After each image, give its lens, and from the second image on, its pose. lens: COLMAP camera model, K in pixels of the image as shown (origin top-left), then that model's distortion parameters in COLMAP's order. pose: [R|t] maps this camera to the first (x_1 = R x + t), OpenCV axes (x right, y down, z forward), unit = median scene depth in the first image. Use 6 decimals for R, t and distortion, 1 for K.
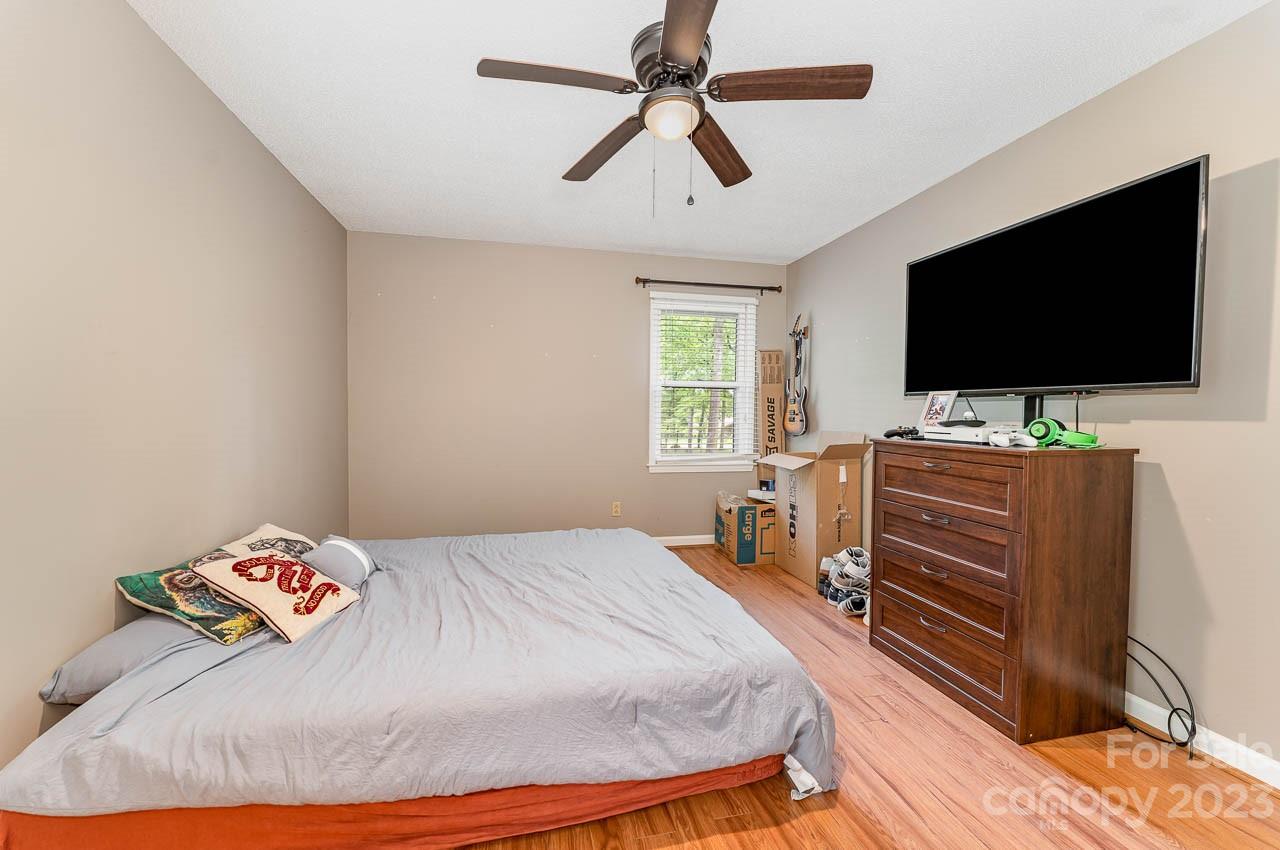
lens RADIAL K [[550.2, 0, 640.0], [0, 550.2, 425.0], [0, 0, 1]] dist [-0.001145, -0.000099]
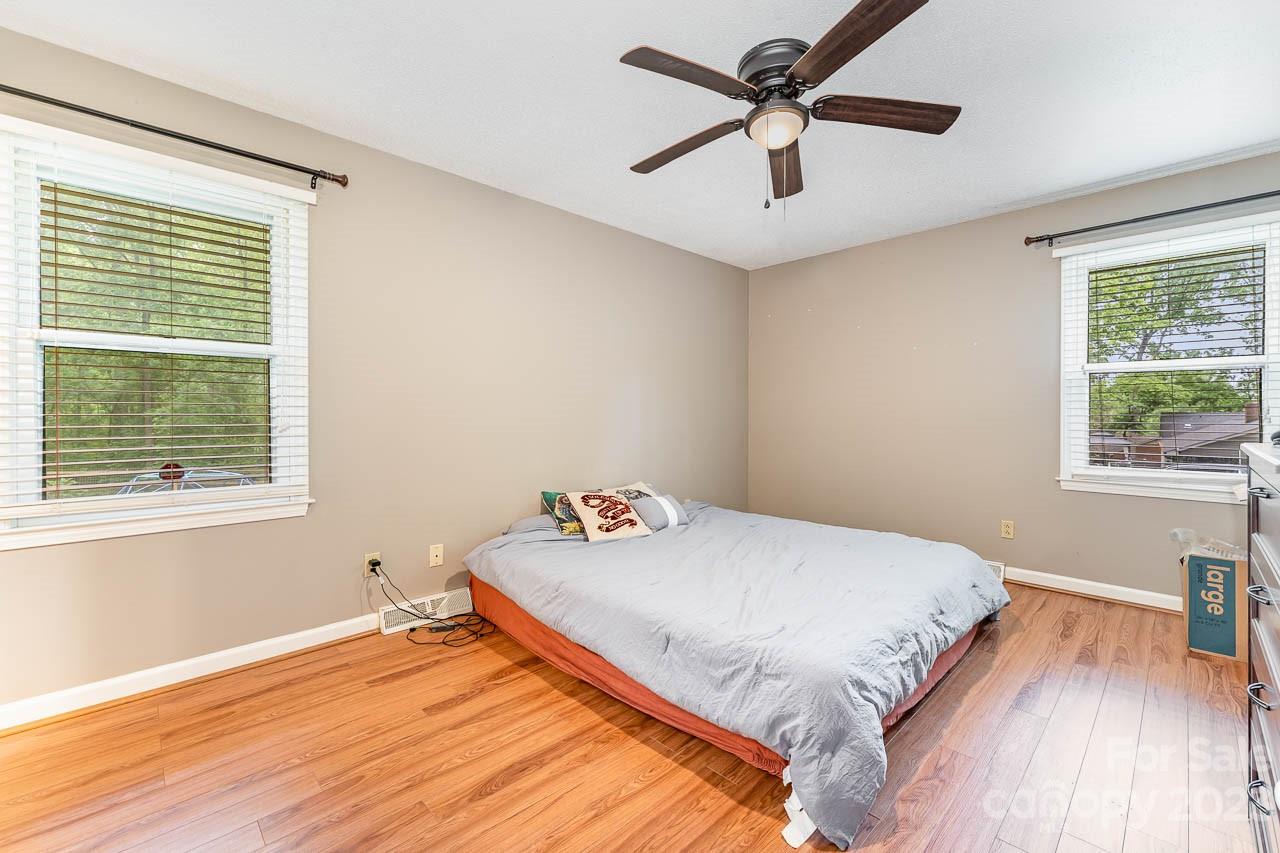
lens RADIAL K [[566.3, 0, 635.3], [0, 566.3, 414.7], [0, 0, 1]] dist [-0.000754, -0.000090]
pose [[0.479231, -0.006550, -0.877664, 1.005168], [-0.019877, 0.999635, -0.018314, 0.026039], [0.877463, 0.026222, 0.478926, 0.283230]]
